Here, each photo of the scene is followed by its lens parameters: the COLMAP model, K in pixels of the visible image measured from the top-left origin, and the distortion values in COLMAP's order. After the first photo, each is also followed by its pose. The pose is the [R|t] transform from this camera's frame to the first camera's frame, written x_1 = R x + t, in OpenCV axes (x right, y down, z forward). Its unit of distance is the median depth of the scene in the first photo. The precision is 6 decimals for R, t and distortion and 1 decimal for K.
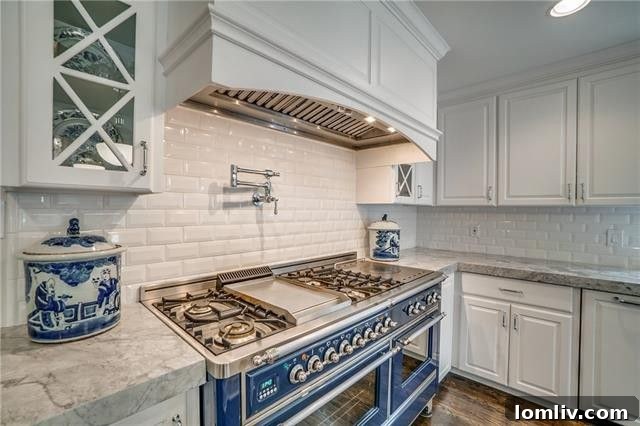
lens RADIAL K [[287.3, 0, 320.6], [0, 287.3, 208.6], [0, 0, 1]] dist [-0.002349, 0.000062]
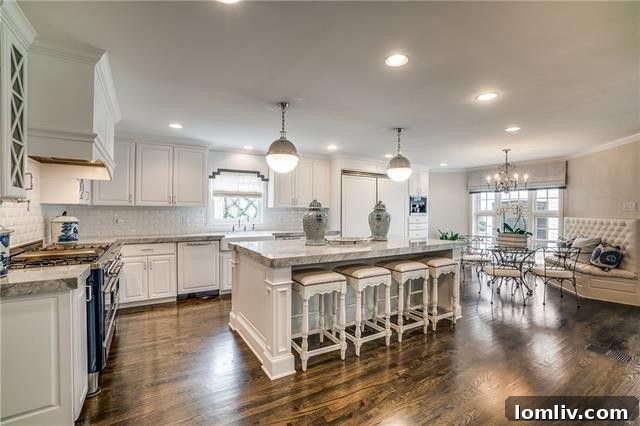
lens RADIAL K [[287.3, 0, 320.6], [0, 287.3, 208.6], [0, 0, 1]] dist [-0.002349, 0.000062]
pose [[0.274351, 0.001242, 0.961629, -0.817365], [-0.006797, 0.999977, 0.000648, -0.001981], [-0.961606, -0.006714, 0.274353, -0.613401]]
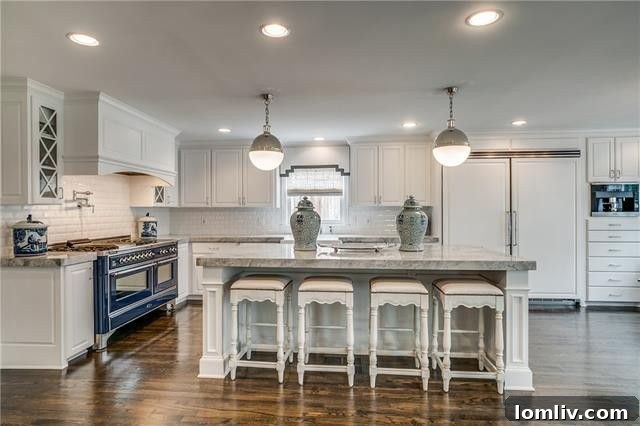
lens RADIAL K [[372.5, 0, 338.3], [0, 372.5, 210.8], [0, 0, 1]] dist [-0.036283, -0.000353]
pose [[0.757975, -0.012871, 0.652156, -0.377608], [0.009133, 0.999917, 0.009119, -0.002283], [-0.652219, -0.000956, 0.758030, -1.522978]]
